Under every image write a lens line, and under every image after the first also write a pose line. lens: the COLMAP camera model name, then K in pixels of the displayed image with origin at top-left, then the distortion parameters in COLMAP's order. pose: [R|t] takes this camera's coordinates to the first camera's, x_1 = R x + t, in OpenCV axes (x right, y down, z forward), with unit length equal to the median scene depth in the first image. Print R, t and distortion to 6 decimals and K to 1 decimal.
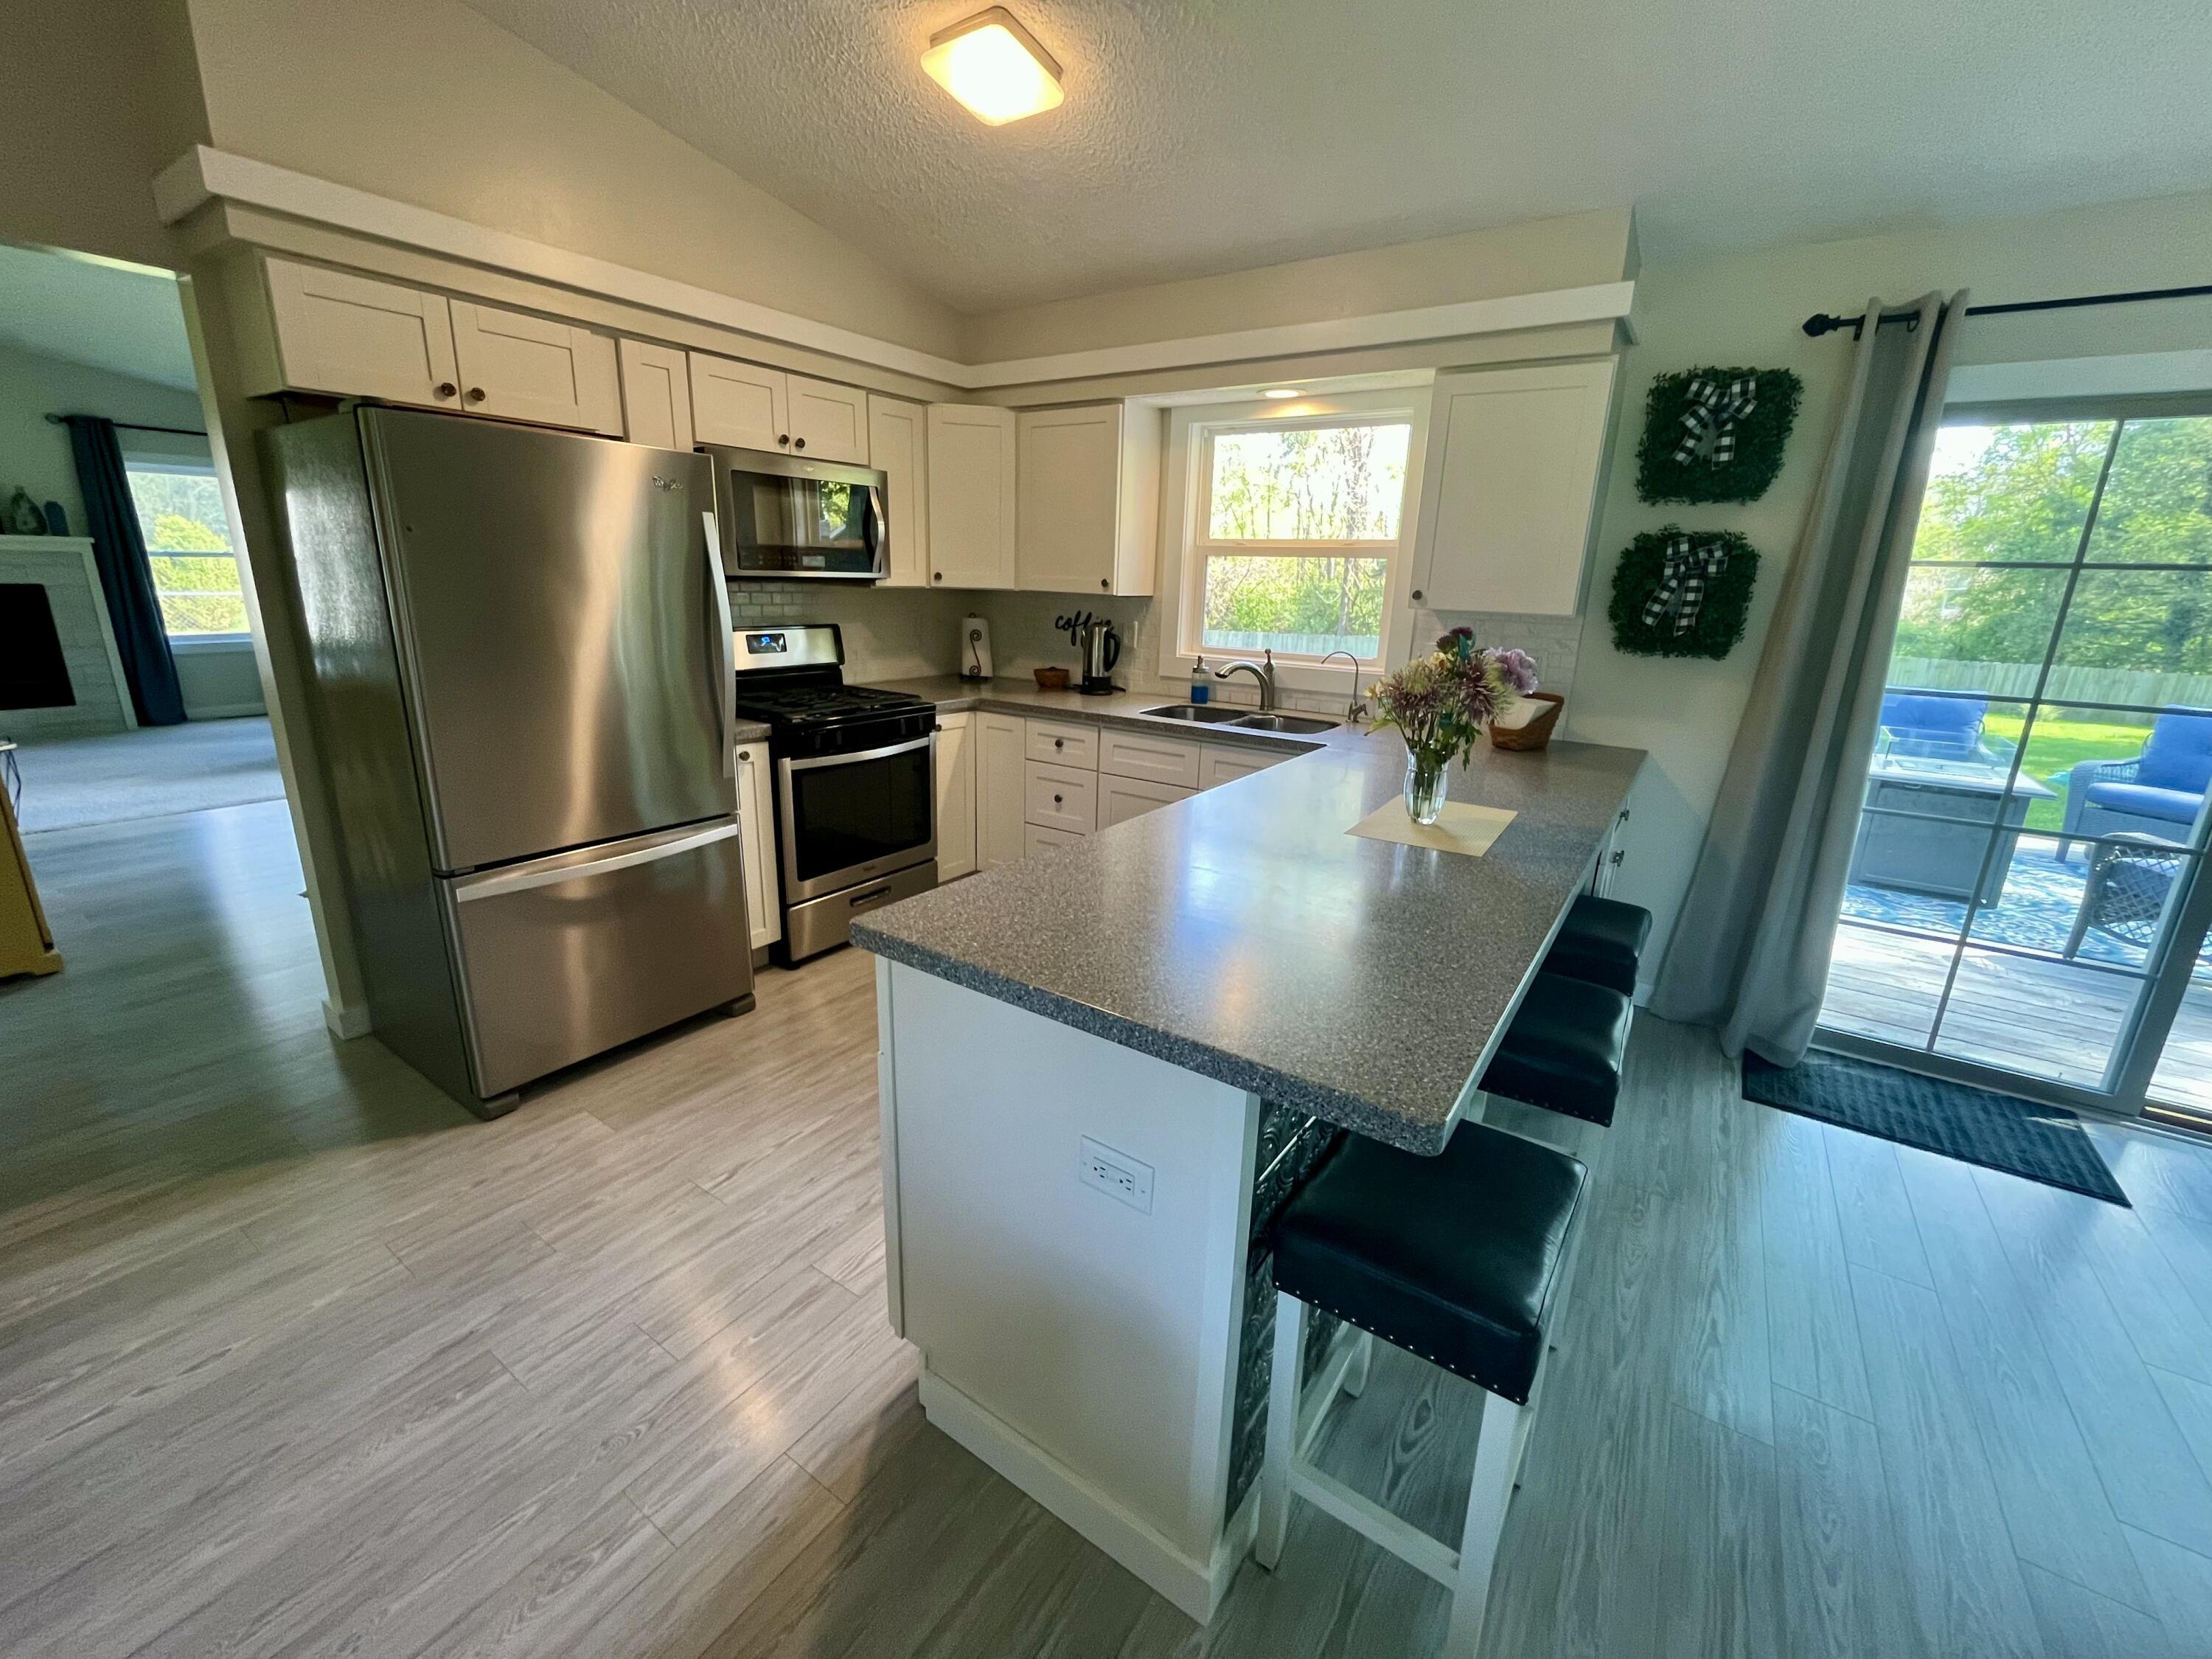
lens RADIAL K [[901.0, 0, 1103.4], [0, 901.0, 826.1], [0, 0, 1]] dist [-0.002853, -0.000556]
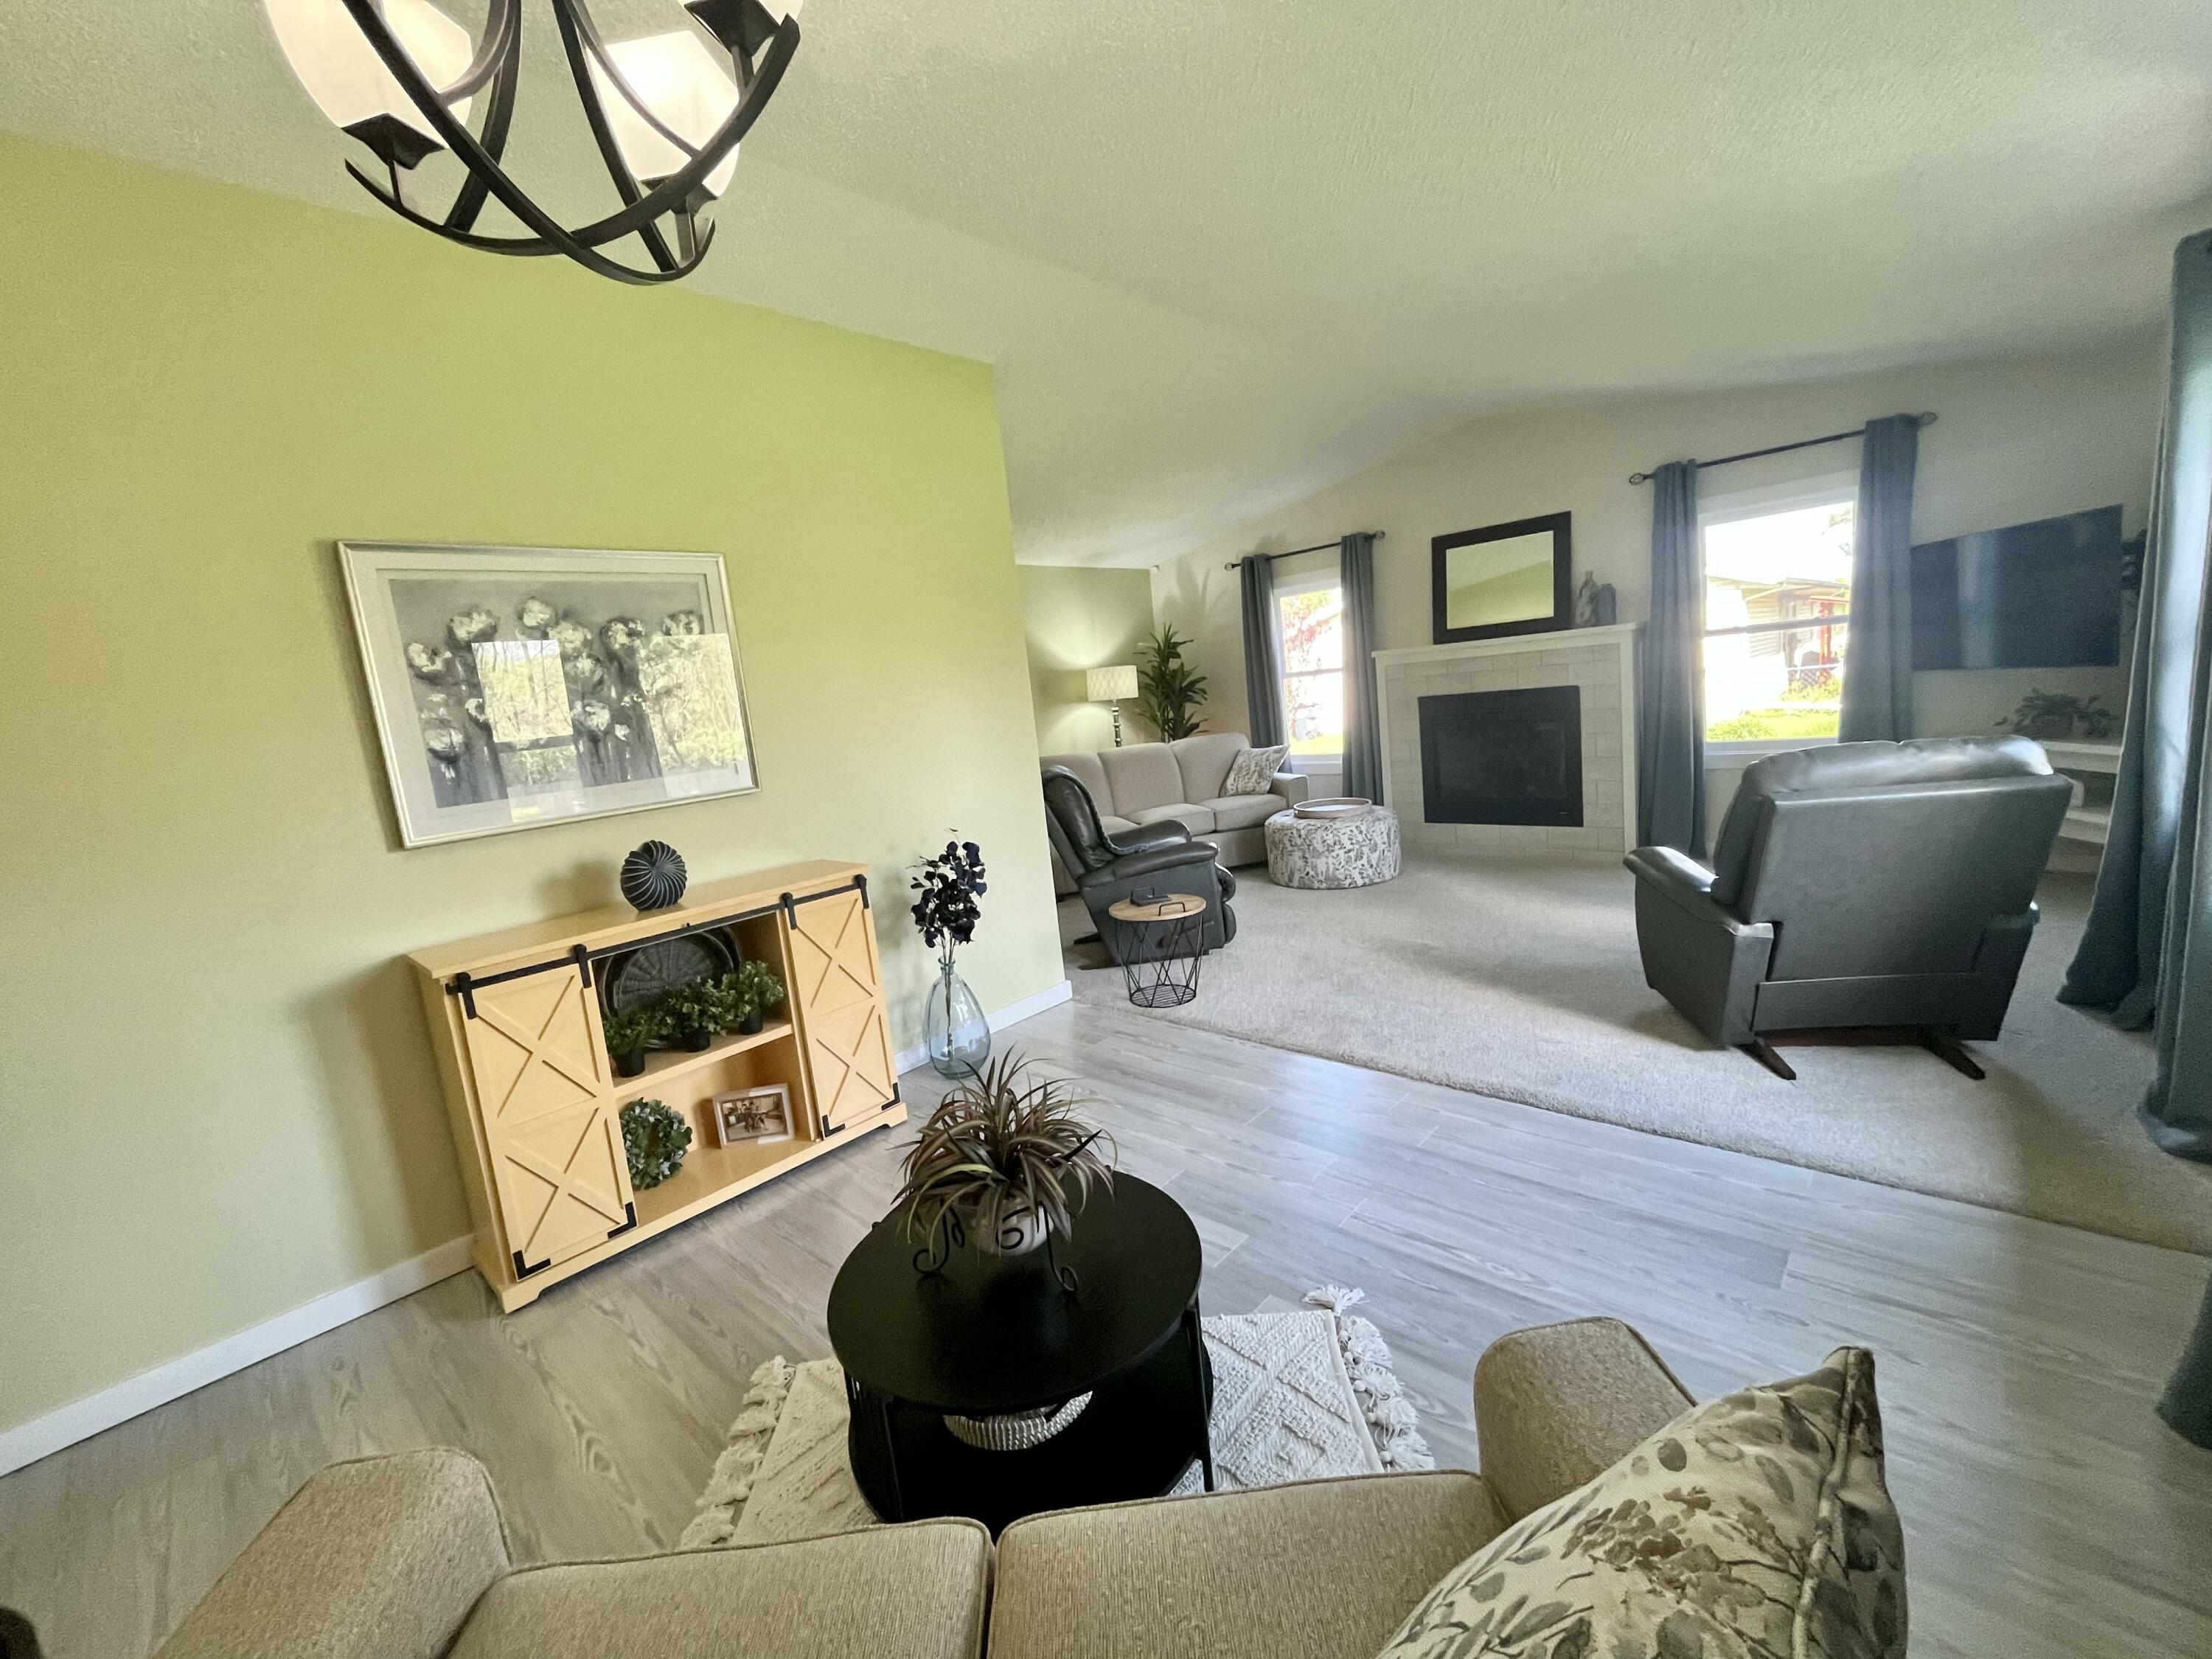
lens RADIAL K [[901.0, 0, 1101.1], [0, 901.0, 823.0], [0, 0, 1]] dist [-0.002853, -0.000556]
pose [[-0.153548, 0.130170, -0.979530, -0.580254], [-0.166484, 0.973707, 0.155493, -0.427538], [0.974015, 0.186952, -0.127839, 1.480900]]
